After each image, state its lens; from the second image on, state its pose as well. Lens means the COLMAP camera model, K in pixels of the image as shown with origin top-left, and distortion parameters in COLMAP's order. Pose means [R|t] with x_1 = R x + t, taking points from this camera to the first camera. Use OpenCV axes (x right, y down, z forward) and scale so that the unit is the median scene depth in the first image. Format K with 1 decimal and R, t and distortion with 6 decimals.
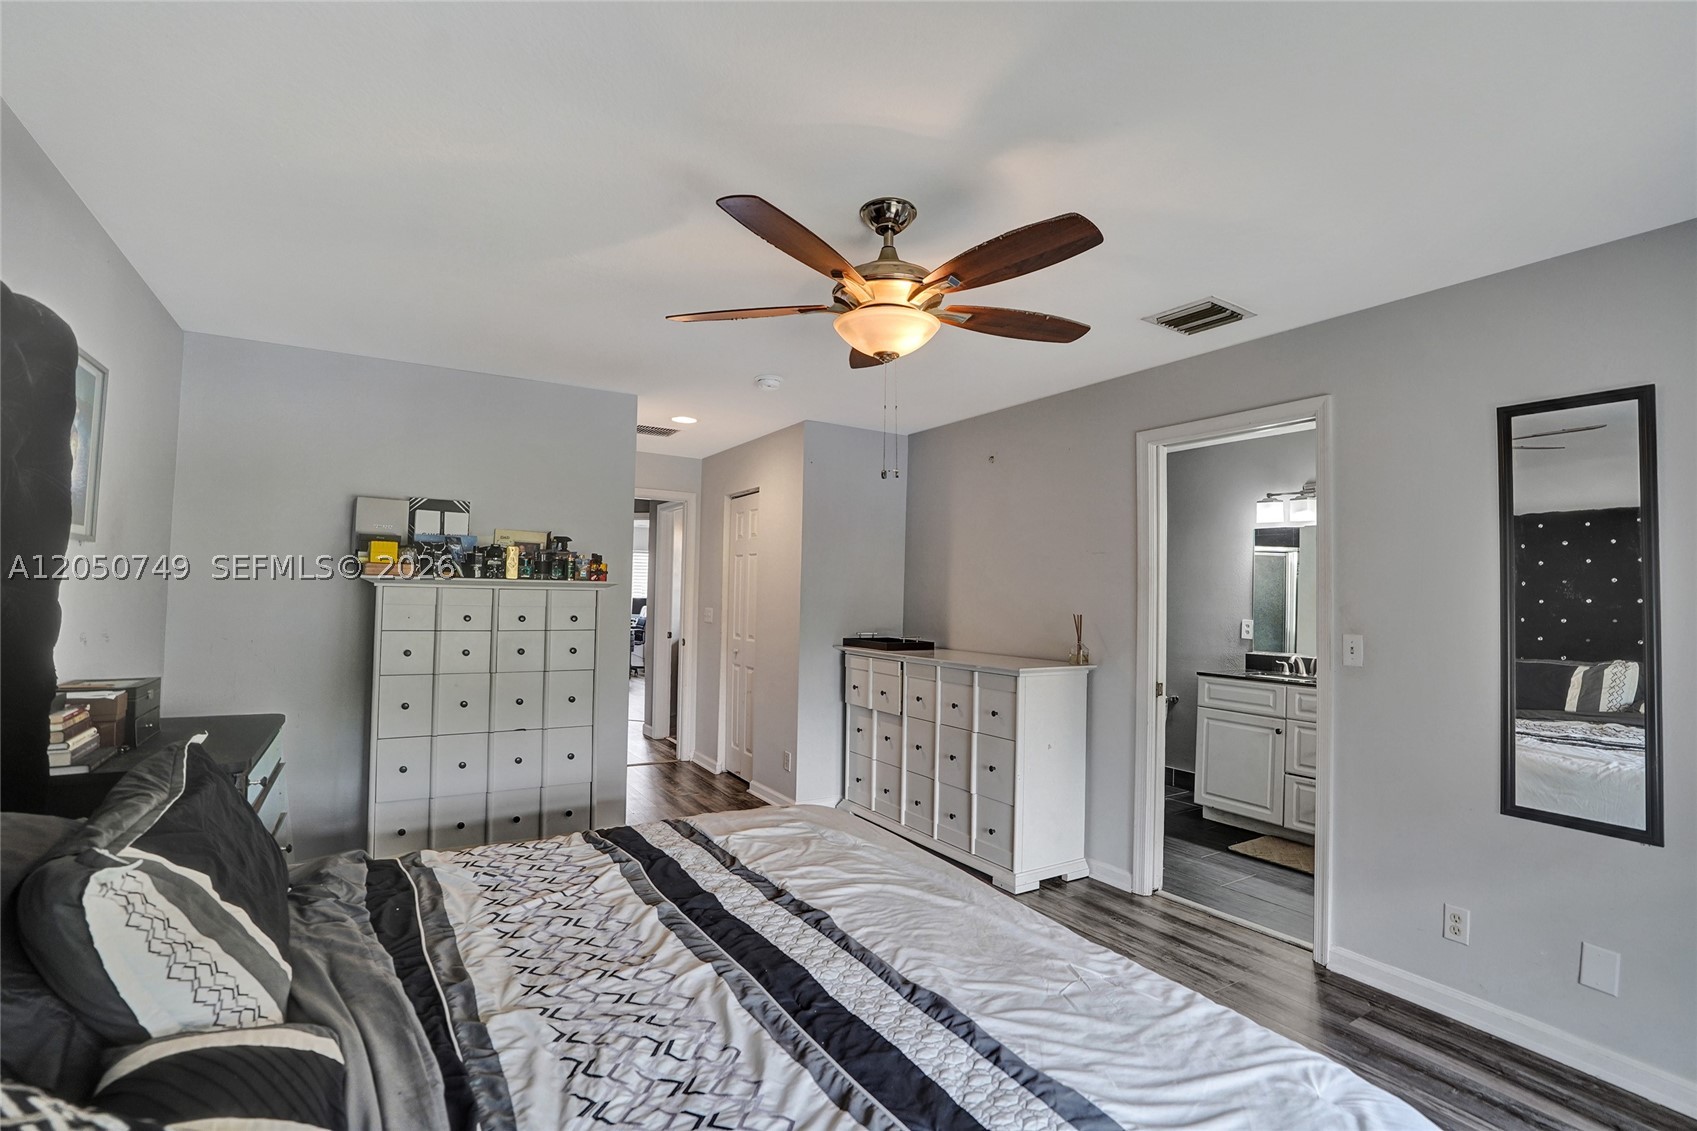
lens RADIAL K [[787.3, 0, 852.0], [0, 787.3, 560.5], [0, 0, 1]] dist [-0.027774, 0.000183]
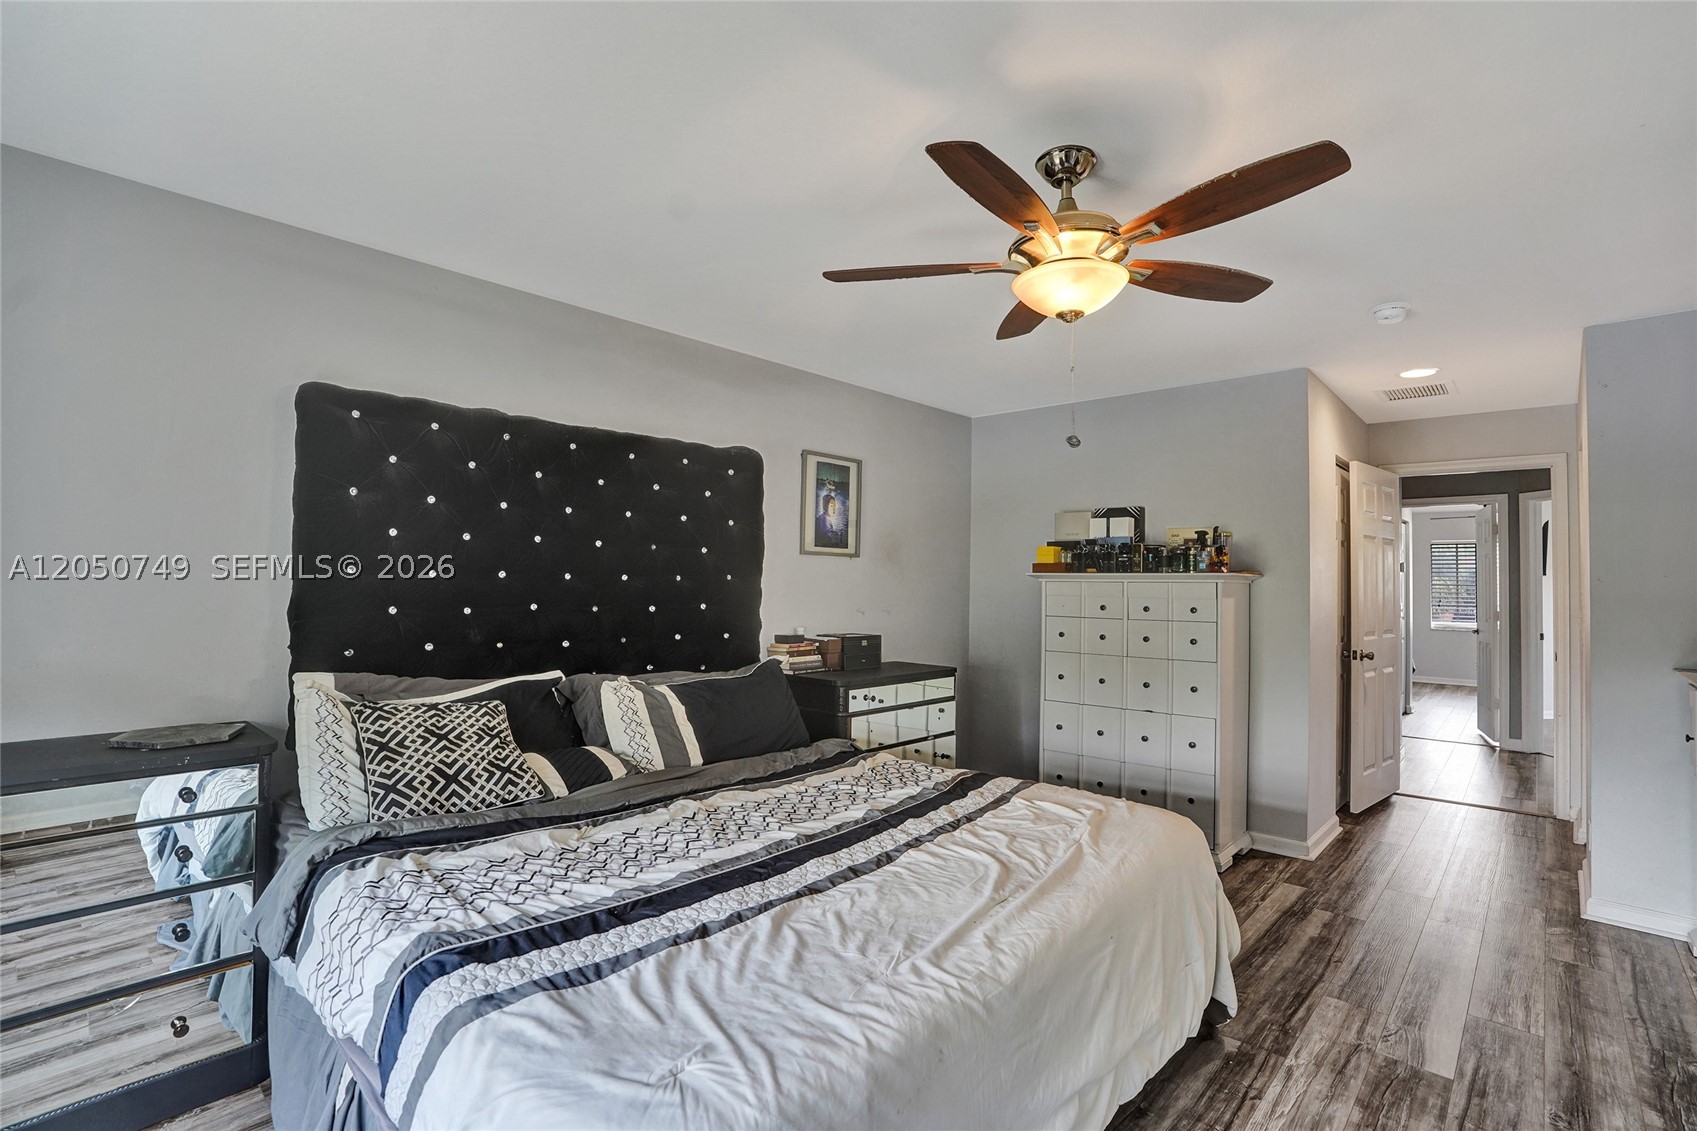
lens RADIAL K [[787.3, 0, 852.0], [0, 787.3, 560.5], [0, 0, 1]] dist [-0.027774, 0.000183]
pose [[0.287167, -0.040297, -0.957032, 0.843694], [0.029495, 0.999013, -0.033214, 0.051329], [0.957426, -0.018690, 0.288072, 0.482383]]
